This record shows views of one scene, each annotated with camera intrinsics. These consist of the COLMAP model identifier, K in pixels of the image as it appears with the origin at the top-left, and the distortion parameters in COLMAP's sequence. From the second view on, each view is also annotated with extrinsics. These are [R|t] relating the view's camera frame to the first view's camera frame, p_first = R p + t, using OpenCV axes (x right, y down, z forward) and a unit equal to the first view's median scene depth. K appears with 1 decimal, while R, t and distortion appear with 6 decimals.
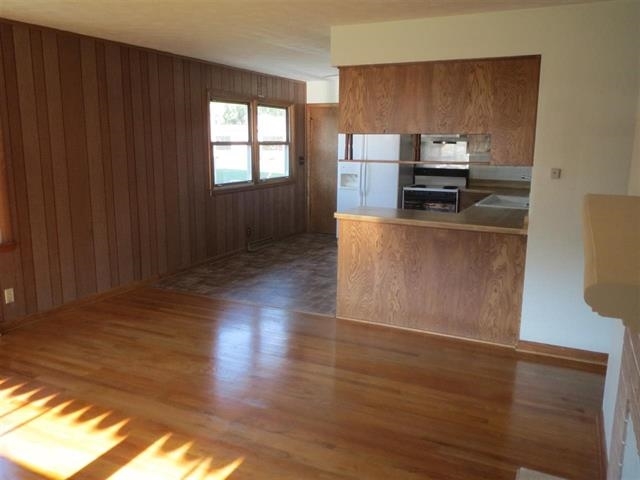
lens RADIAL K [[544.8, 0, 313.6], [0, 544.8, 238.1], [0, 0, 1]] dist [0.000711, -0.001350]
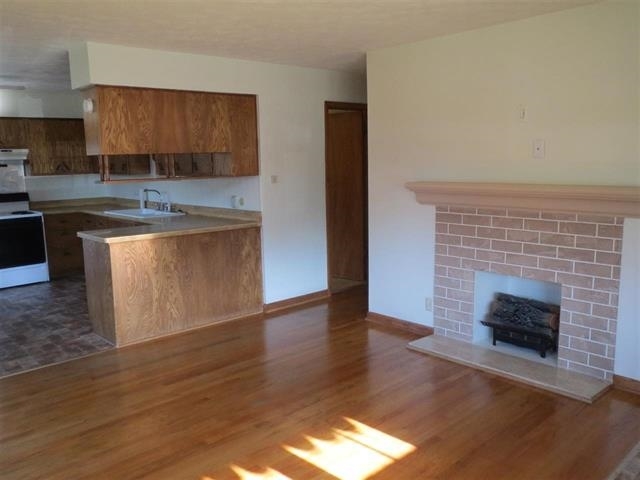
lens RADIAL K [[544.8, 0, 313.6], [0, 544.8, 238.1], [0, 0, 1]] dist [0.000711, -0.001350]
pose [[0.368241, -0.154780, 0.916756, -0.724974], [0.190993, 0.977609, 0.088337, -0.063709], [-0.909901, 0.142564, 0.389558, 0.321874]]
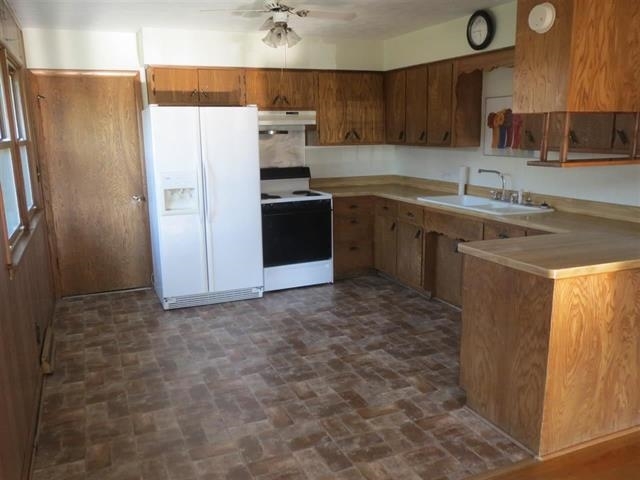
lens RADIAL K [[544.8, 0, 313.6], [0, 544.8, 238.1], [0, 0, 1]] dist [0.000711, -0.001350]
pose [[0.650712, -0.162917, 0.741641, -0.498115], [0.151456, 0.984933, 0.083474, -0.157503], [-0.744066, 0.058009, 0.665583, 0.866071]]
